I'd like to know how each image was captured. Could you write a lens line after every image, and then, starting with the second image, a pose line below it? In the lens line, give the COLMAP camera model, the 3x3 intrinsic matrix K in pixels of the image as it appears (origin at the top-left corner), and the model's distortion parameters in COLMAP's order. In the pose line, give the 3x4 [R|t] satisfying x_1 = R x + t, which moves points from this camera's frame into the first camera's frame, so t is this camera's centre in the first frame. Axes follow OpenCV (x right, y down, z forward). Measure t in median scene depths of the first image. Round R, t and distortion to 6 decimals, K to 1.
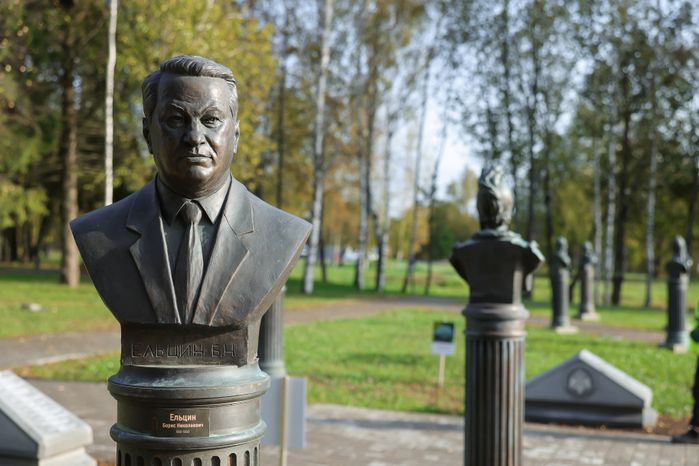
lens RADIAL K [[1006.6, 0, 349.4], [0, 1006.6, 233.6], [0, 0, 1]] dist [0.056468, 0.000000]
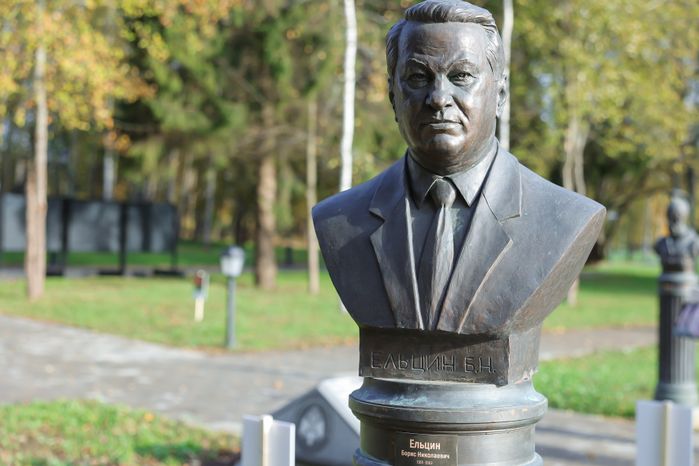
lens RADIAL K [[1171.8, 0, 349.5], [0, 1171.8, 232.8], [0, 0, 1]] dist [0.042490, 0.000000]
pose [[0.918399, -0.001575, -0.395652, 0.148684], [0.002662, 0.999994, 0.002197, 0.009338], [0.395646, -0.003071, 0.918398, 0.109118]]
